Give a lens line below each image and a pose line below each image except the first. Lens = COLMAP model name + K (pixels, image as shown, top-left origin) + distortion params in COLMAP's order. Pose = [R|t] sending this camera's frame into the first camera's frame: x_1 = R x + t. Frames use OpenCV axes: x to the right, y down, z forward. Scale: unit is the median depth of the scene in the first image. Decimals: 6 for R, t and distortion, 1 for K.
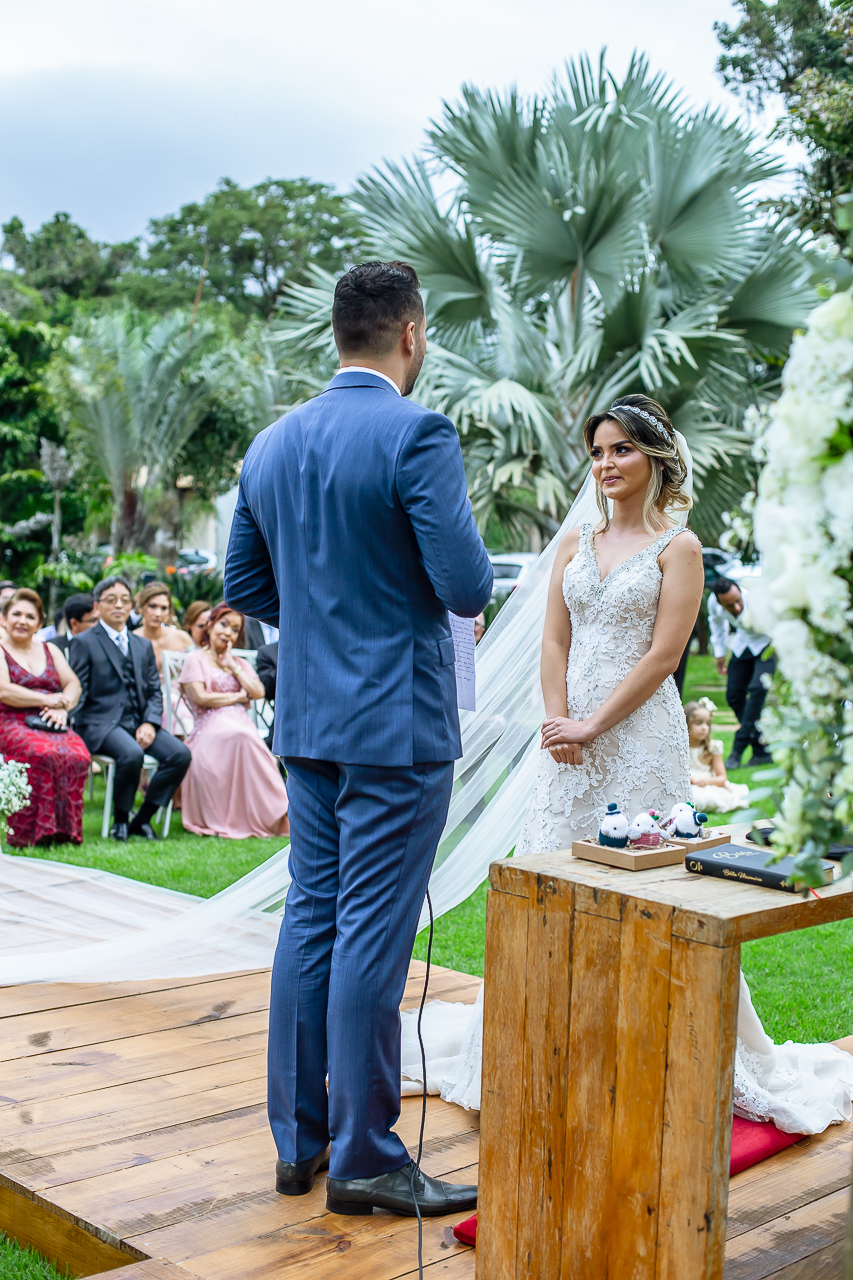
lens RADIAL K [[1938.5, 0, 437.6], [0, 1938.5, 609.7], [0, 0, 1]] dist [-0.114979, 0.000000]
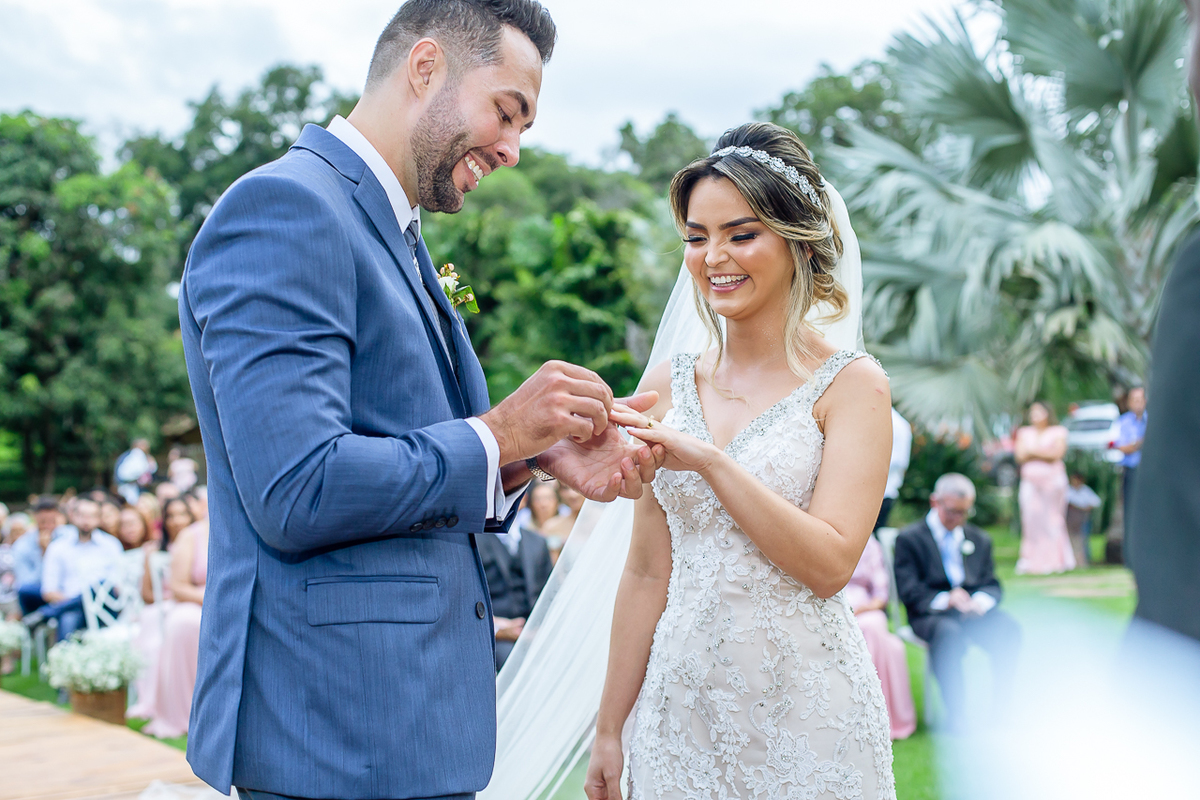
lens RADIAL K [[1817.4, 0, 595.6], [0, 1817.4, 399.9], [0, 0, 1]] dist [-0.114979, 0.000000]
pose [[0.963904, -0.061567, -0.259034, 0.092337], [0.050437, 0.997505, -0.049404, -0.003545], [0.261429, 0.034556, 0.964604, 0.228244]]
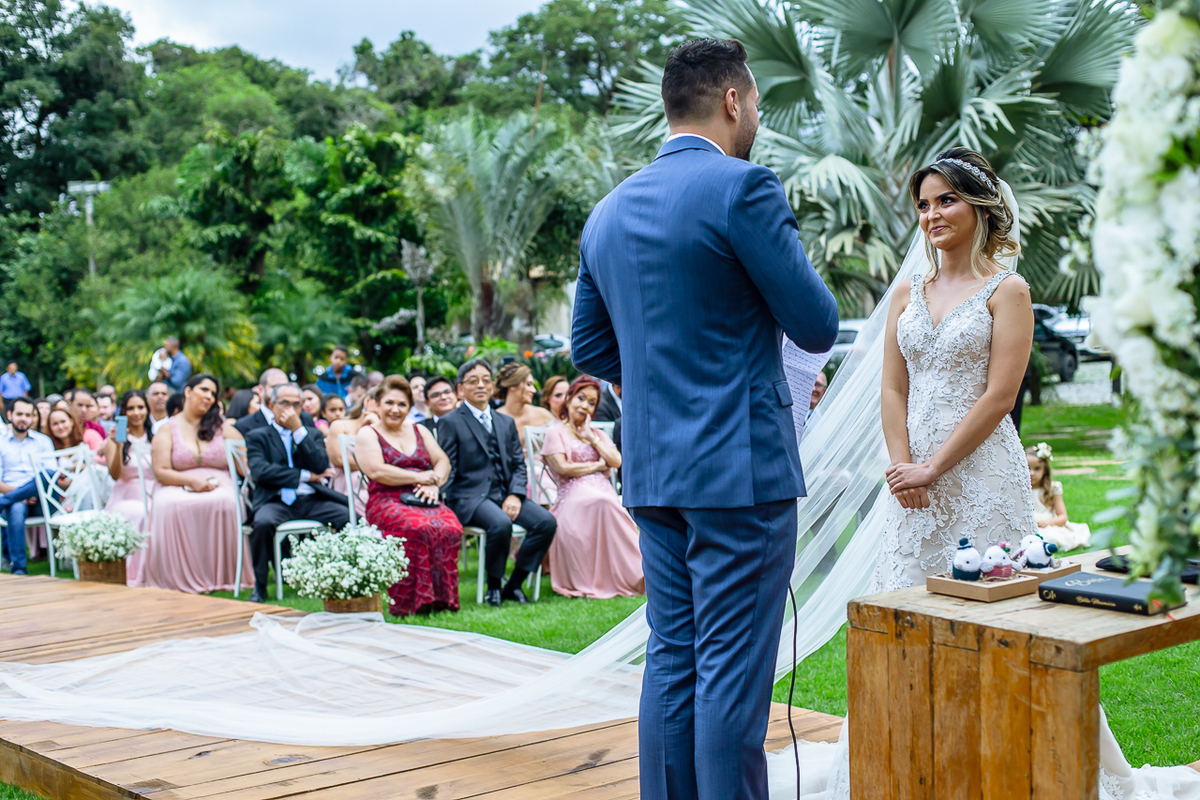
lens RADIAL K [[1817.4, 0, 601.9], [0, 1817.4, 392.8], [0, 0, 1]] dist [-0.114979, 0.000000]
pose [[0.993529, -0.057519, -0.097940, -0.000631], [0.057976, 0.998316, 0.001826, 0.003222], [0.097670, -0.007492, 0.995191, 0.008338]]
